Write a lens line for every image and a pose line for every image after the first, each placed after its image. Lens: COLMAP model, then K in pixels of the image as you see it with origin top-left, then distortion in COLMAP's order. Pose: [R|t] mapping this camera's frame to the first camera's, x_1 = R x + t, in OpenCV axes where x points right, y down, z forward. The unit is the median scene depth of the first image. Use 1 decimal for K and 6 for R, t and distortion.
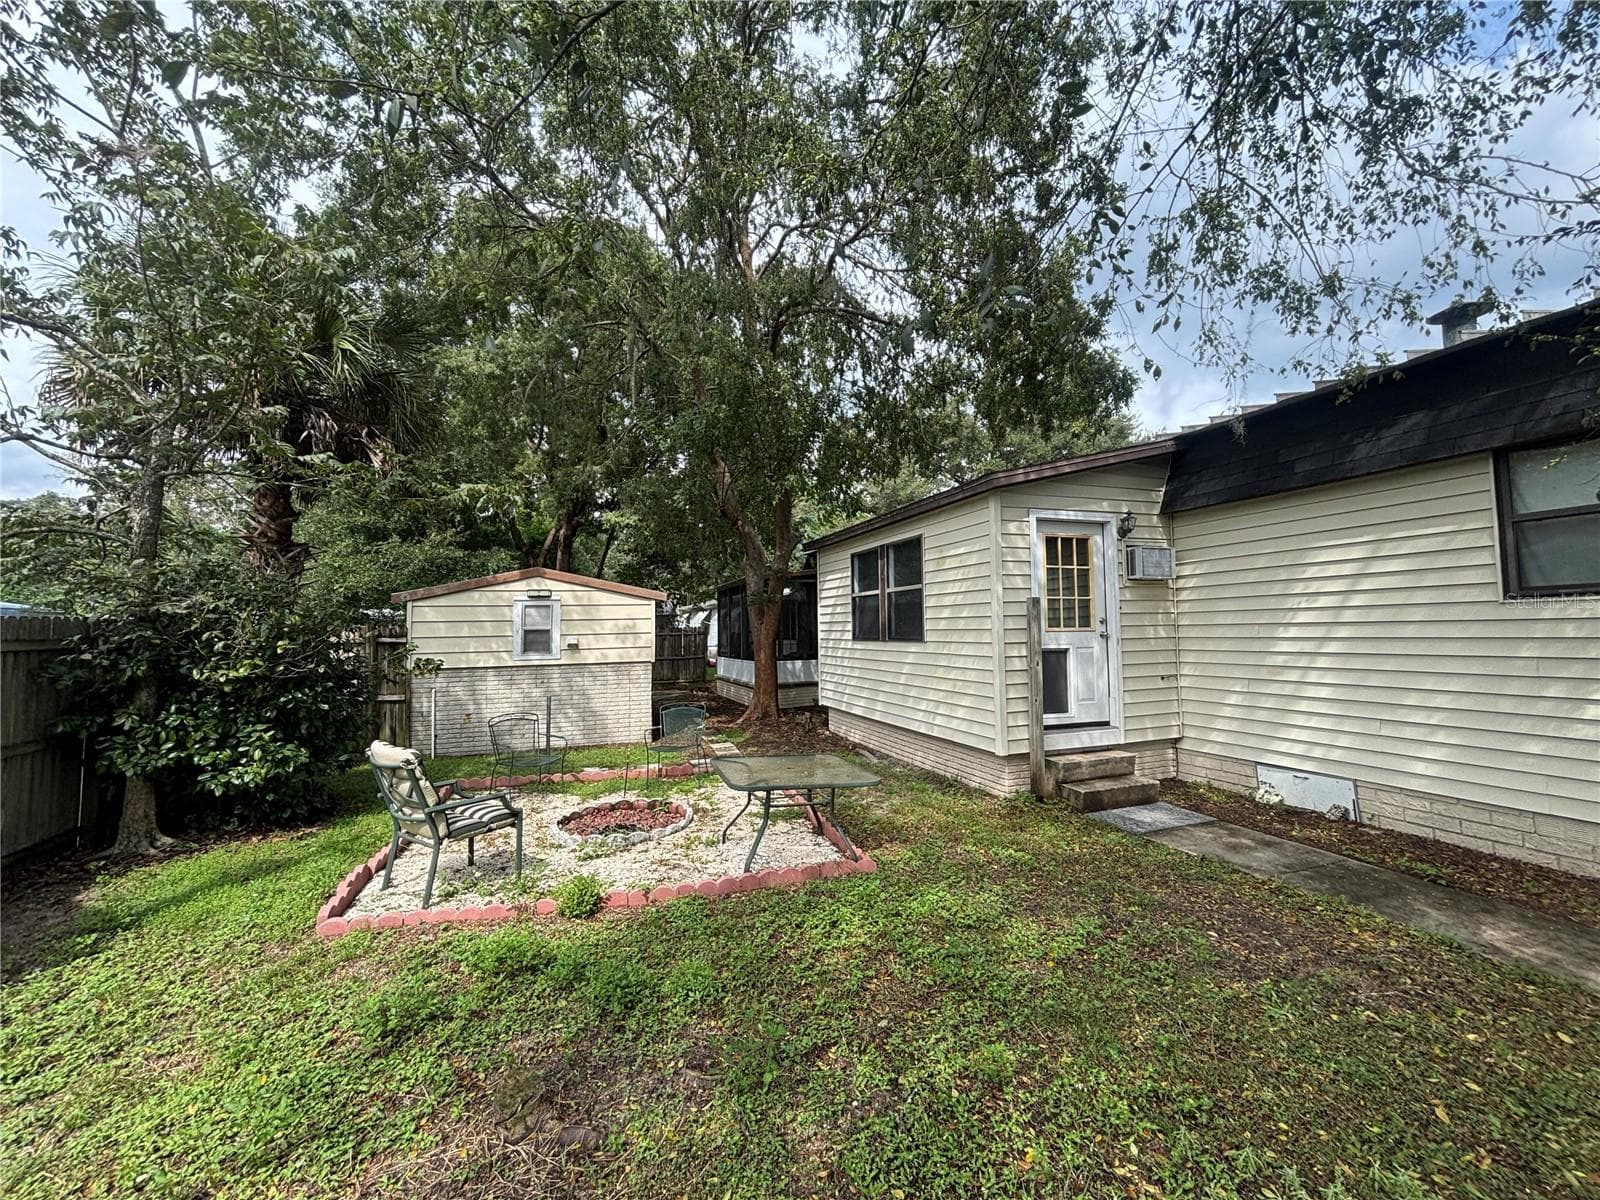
lens RADIAL K [[648.1, 0, 802.8], [0, 648.1, 598.9], [0, 0, 1]] dist [0.008250, -0.002505]
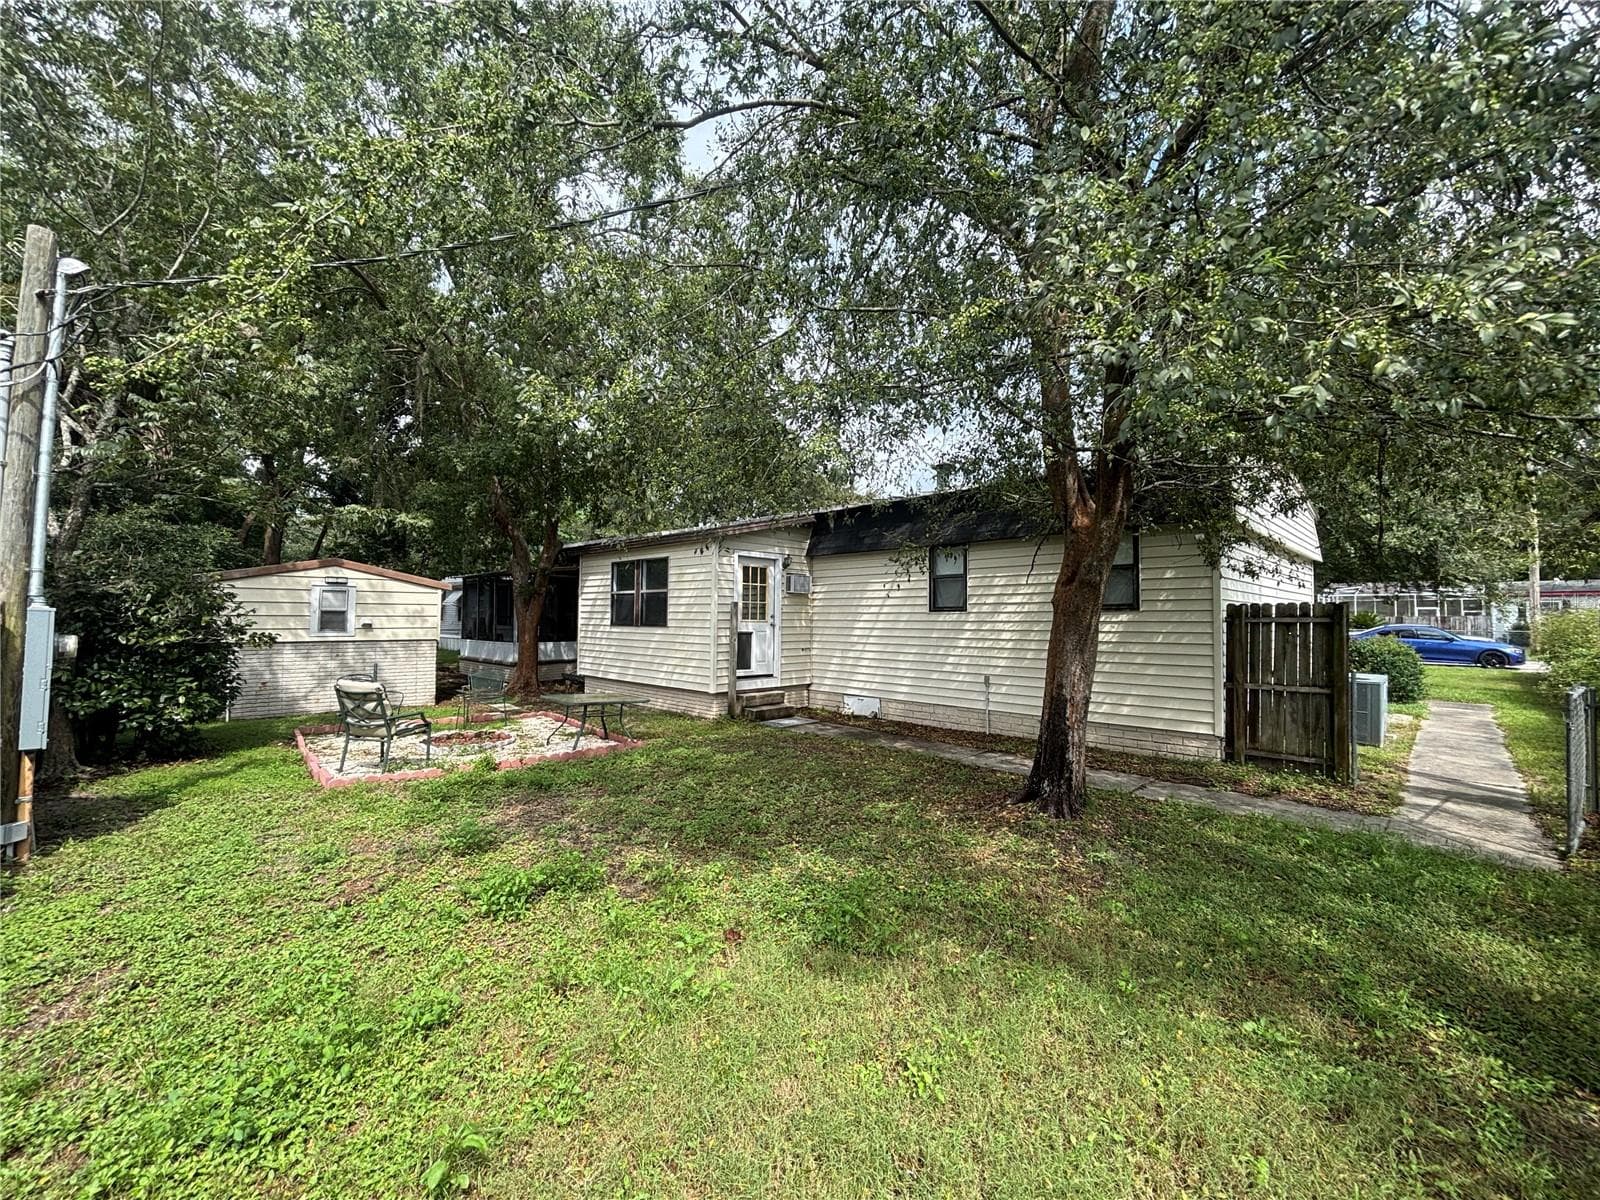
lens RADIAL K [[648.1, 0, 802.8], [0, 648.1, 598.9], [0, 0, 1]] dist [0.008250, -0.002505]
pose [[0.906332, 0.036940, 0.420948, -0.192801], [-0.043510, 0.999035, 0.006012, -0.026382], [-0.420320, -0.023764, 0.907065, -0.599442]]
